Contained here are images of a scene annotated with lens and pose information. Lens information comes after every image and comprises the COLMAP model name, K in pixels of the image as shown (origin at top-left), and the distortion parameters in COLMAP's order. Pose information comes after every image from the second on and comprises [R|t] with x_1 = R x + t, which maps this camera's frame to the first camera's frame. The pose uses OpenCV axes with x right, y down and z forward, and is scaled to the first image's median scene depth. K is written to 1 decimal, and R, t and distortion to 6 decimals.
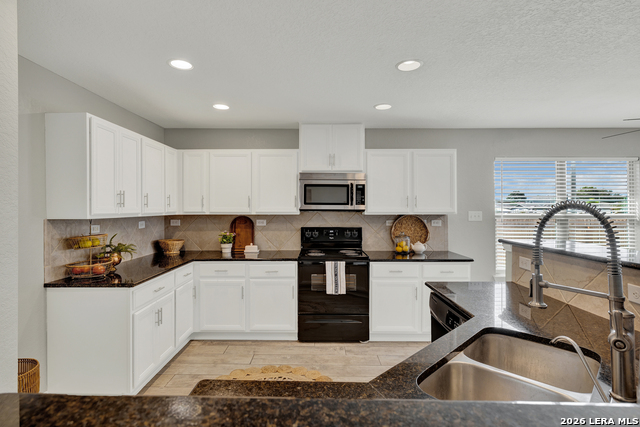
lens RADIAL K [[325.0, 0, 314.0], [0, 325.0, 207.6], [0, 0, 1]] dist [-0.000575, 0.000143]
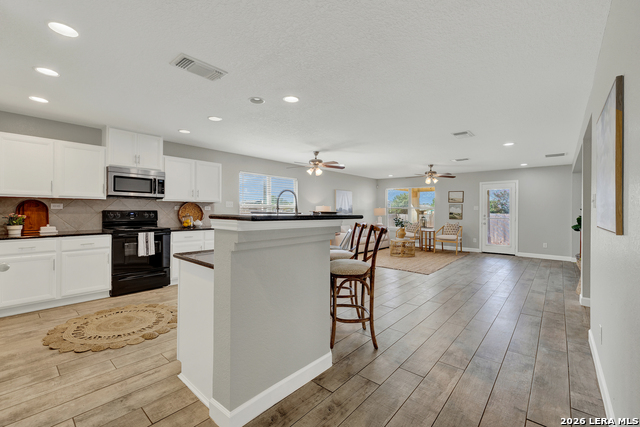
lens RADIAL K [[276.2, 0, 314.6], [0, 276.2, 210.5], [0, 0, 1]] dist [-0.000040, 0.000198]
pose [[0.650784, 0.004825, 0.759248, -0.331036], [-0.009964, 0.999948, 0.002186, 0.054042], [-0.759198, -0.008988, 0.650798, -0.298274]]
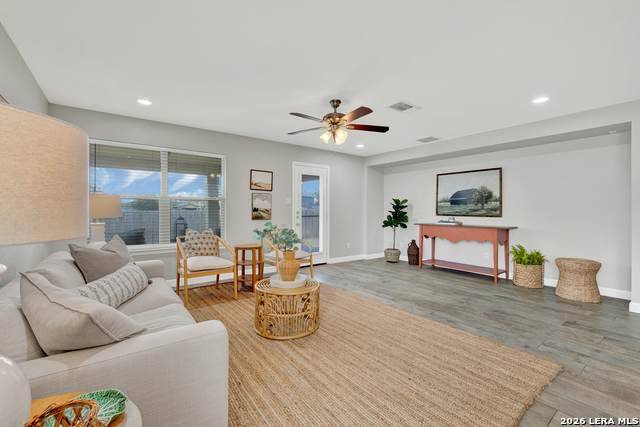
lens RADIAL K [[273.0, 0, 314.7], [0, 273.0, 209.8], [0, 0, 1]] dist [-0.000286, -0.000297]
pose [[-0.608181, -0.000781, 0.793798, 1.004903], [-0.005741, 0.999978, -0.003414, 0.076946], [-0.793777, -0.006634, -0.608172, 0.903024]]
